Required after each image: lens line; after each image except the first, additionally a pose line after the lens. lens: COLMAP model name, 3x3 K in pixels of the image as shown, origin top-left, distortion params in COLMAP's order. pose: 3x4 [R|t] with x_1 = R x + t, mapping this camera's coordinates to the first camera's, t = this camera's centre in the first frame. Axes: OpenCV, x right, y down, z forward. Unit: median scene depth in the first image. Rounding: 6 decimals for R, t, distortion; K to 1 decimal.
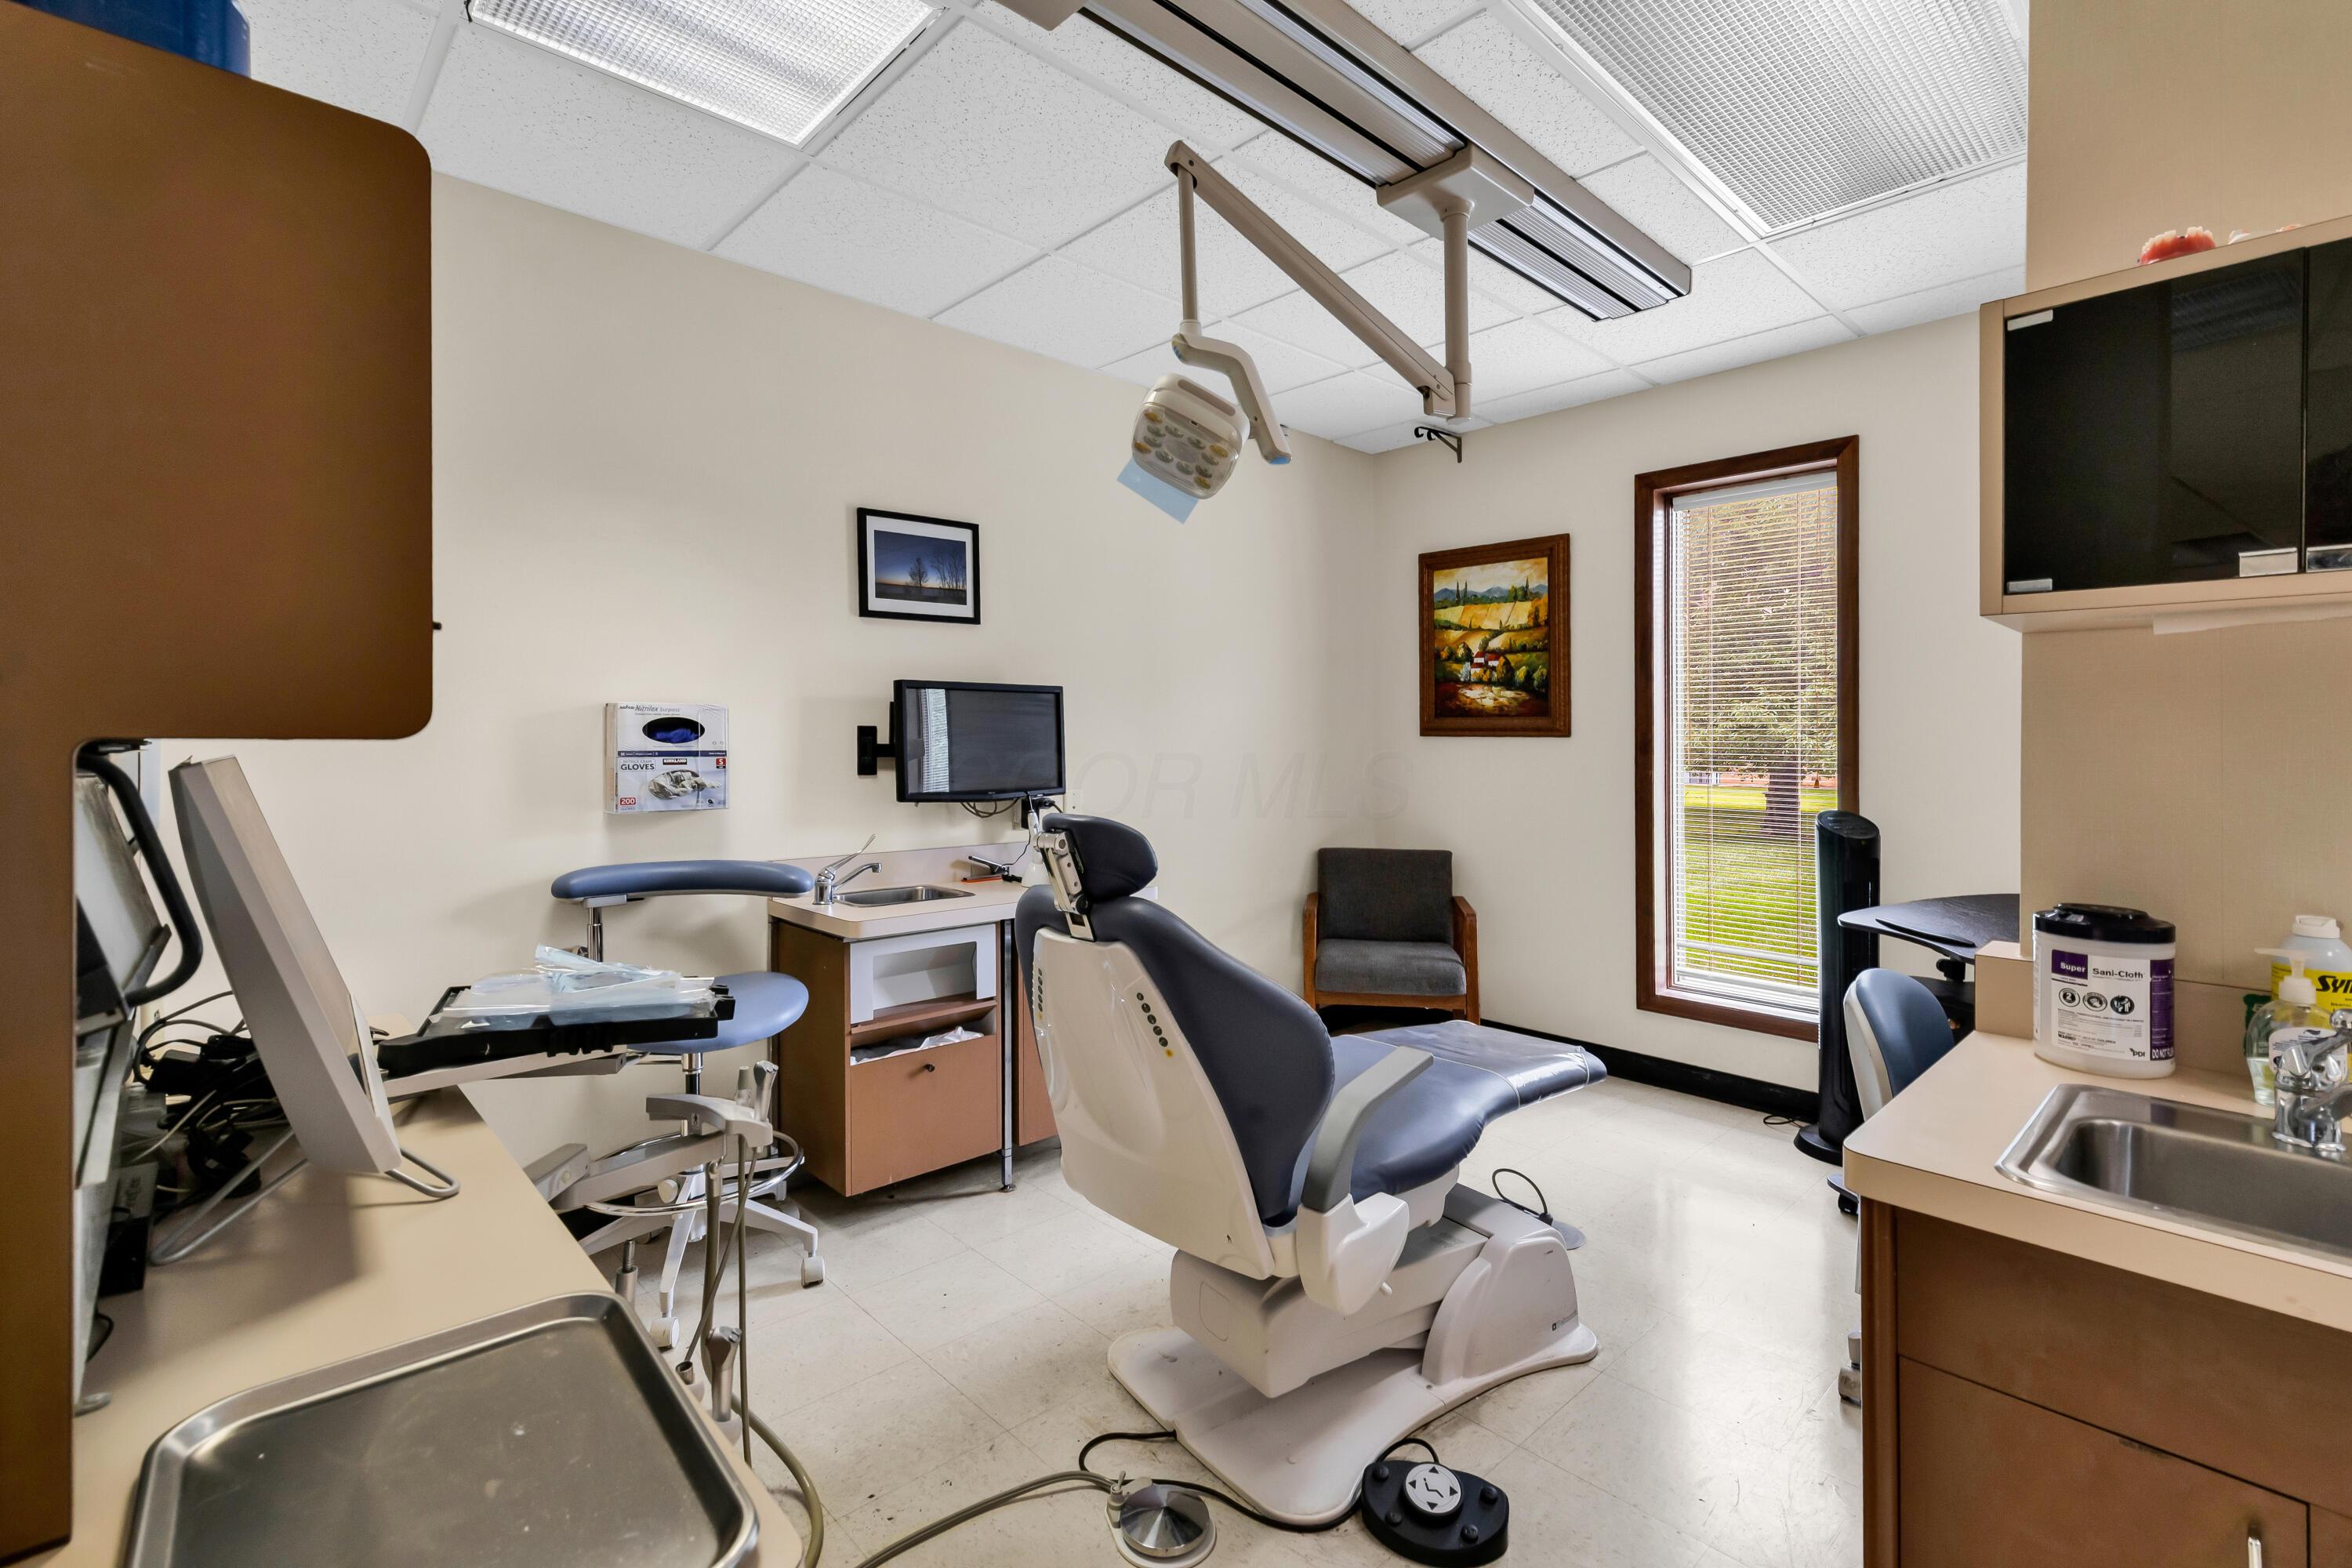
lens RADIAL K [[1061.2, 0, 1188.9], [0, 1061.2, 746.1], [0, 0, 1]] dist [0.003121, 0.000336]
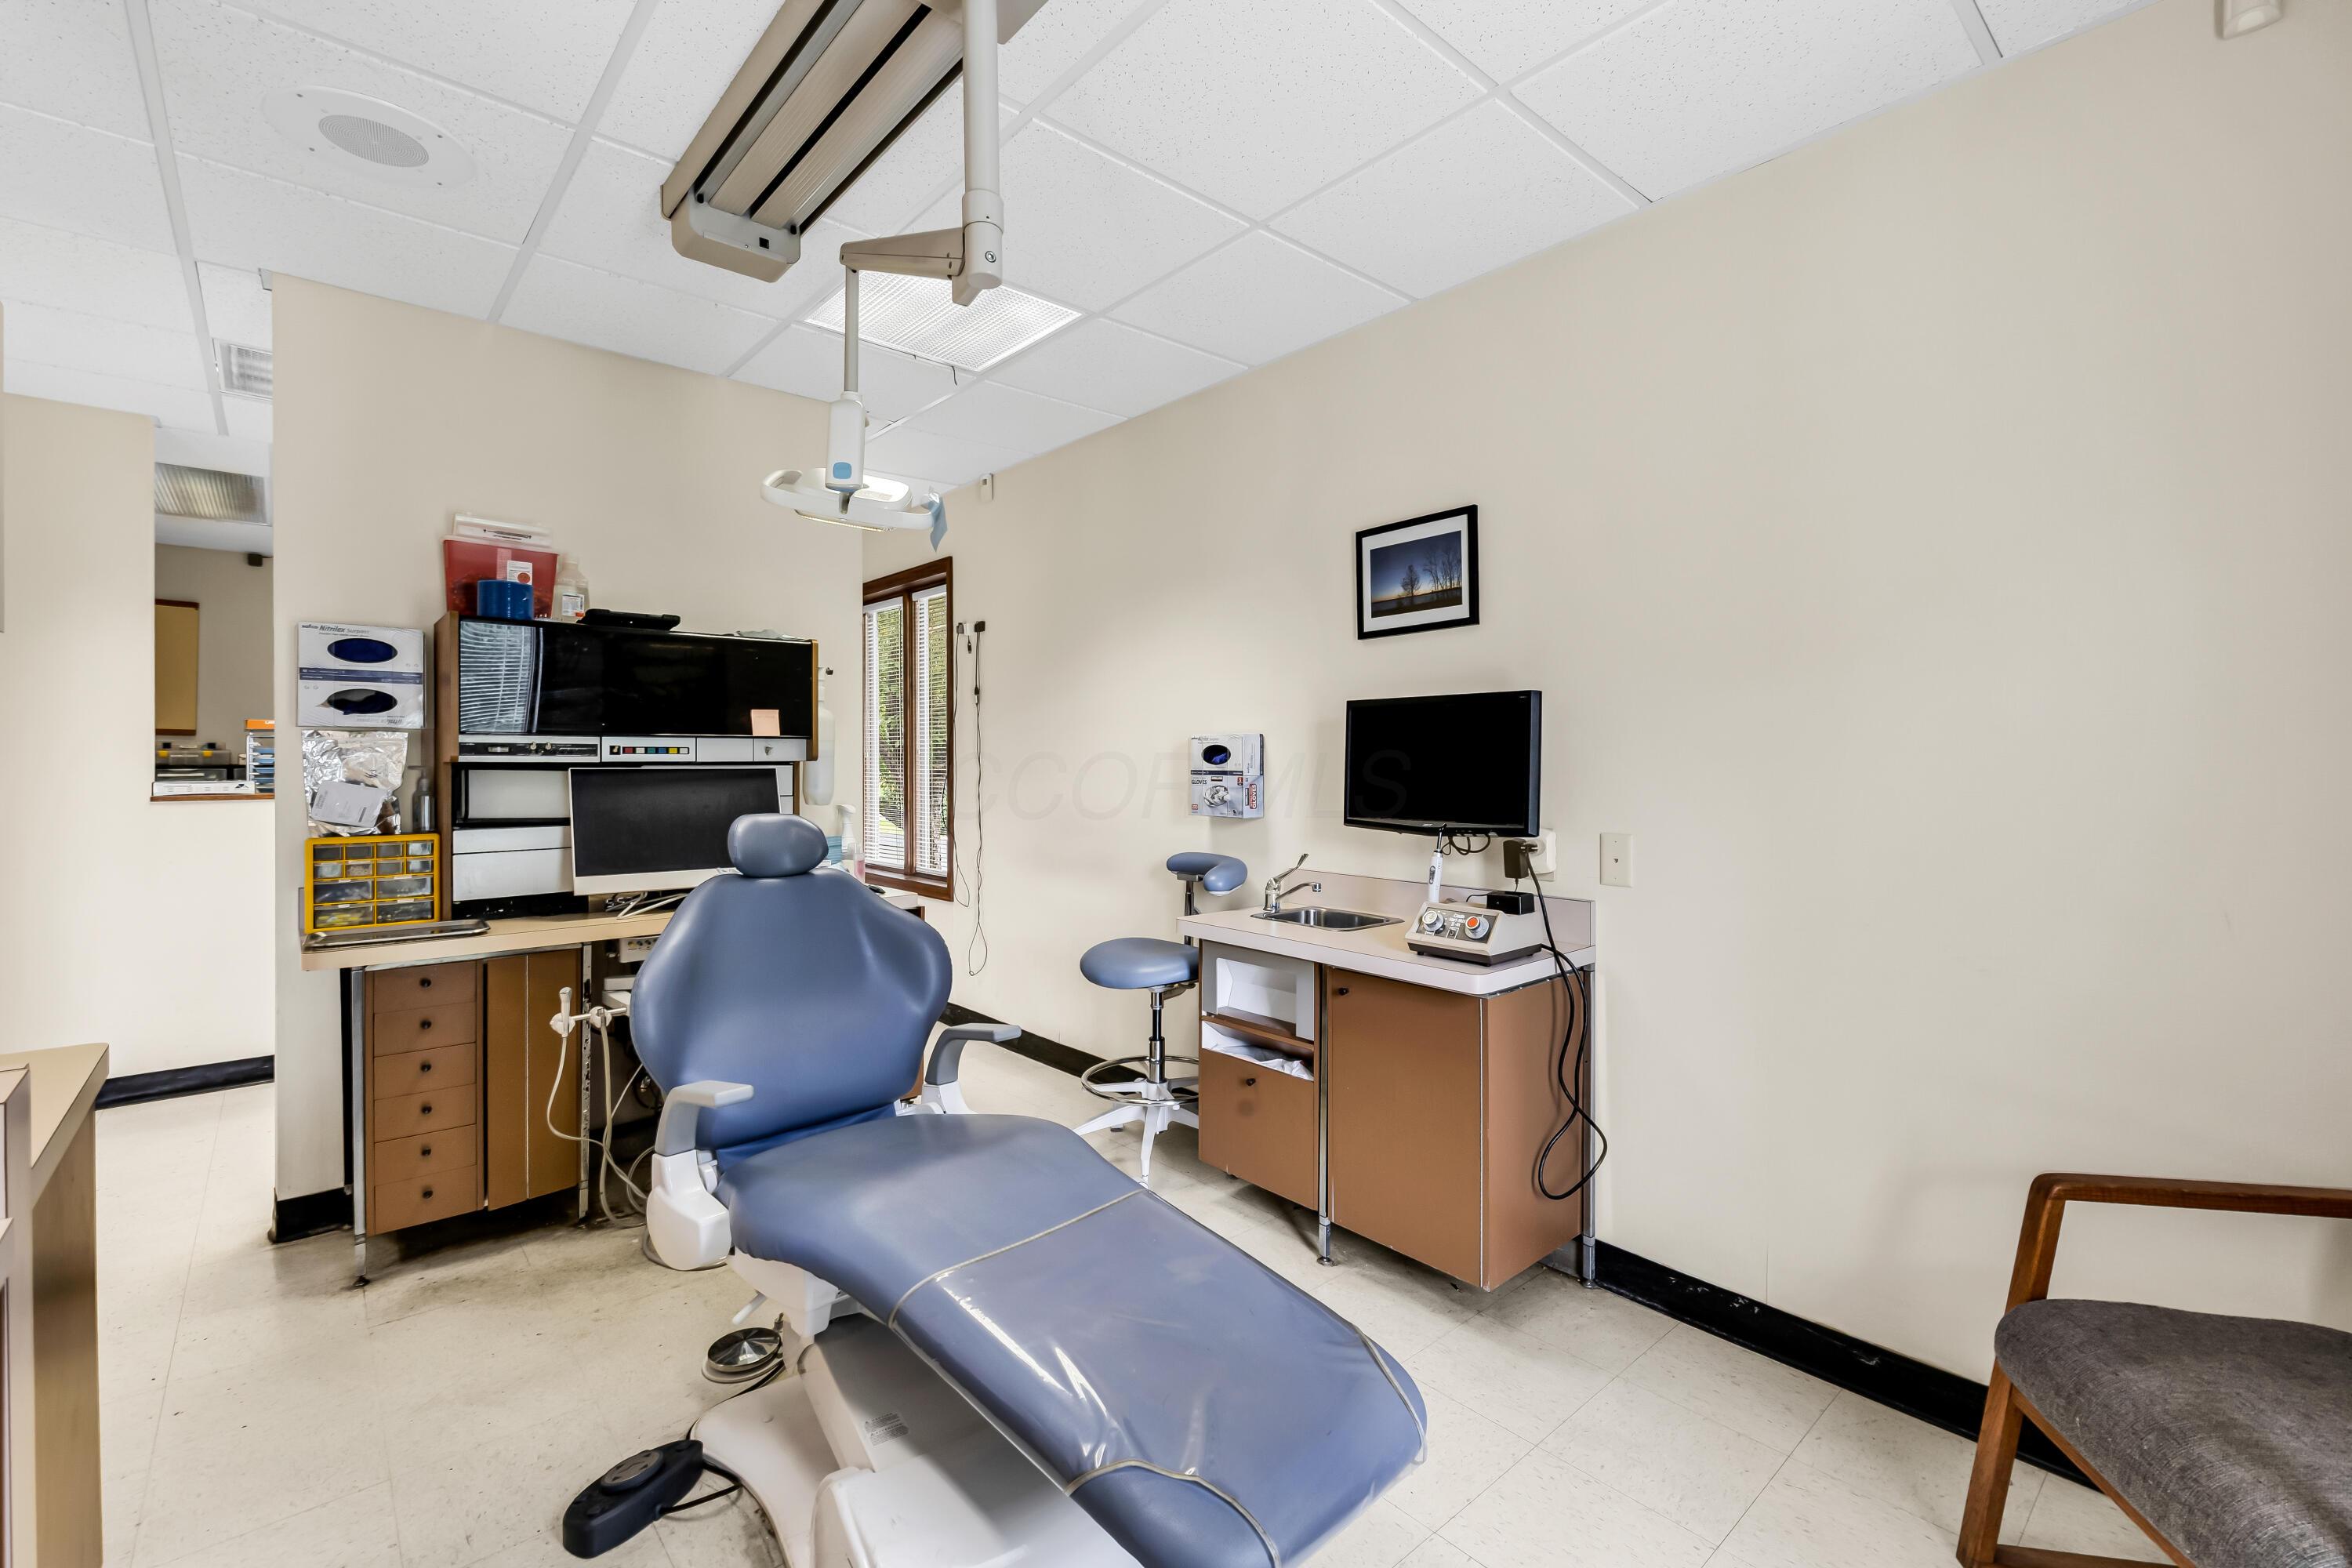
lens RADIAL K [[1039.8, 0, 1167.4], [0, 1039.8, 761.6], [0, 0, 1]] dist [0.013228, -0.001407]
pose [[-0.041747, 0.007268, -0.999102, 0.674841], [-0.000638, 0.999973, 0.007301, -0.013343], [0.999128, 0.000942, -0.041742, 0.846486]]
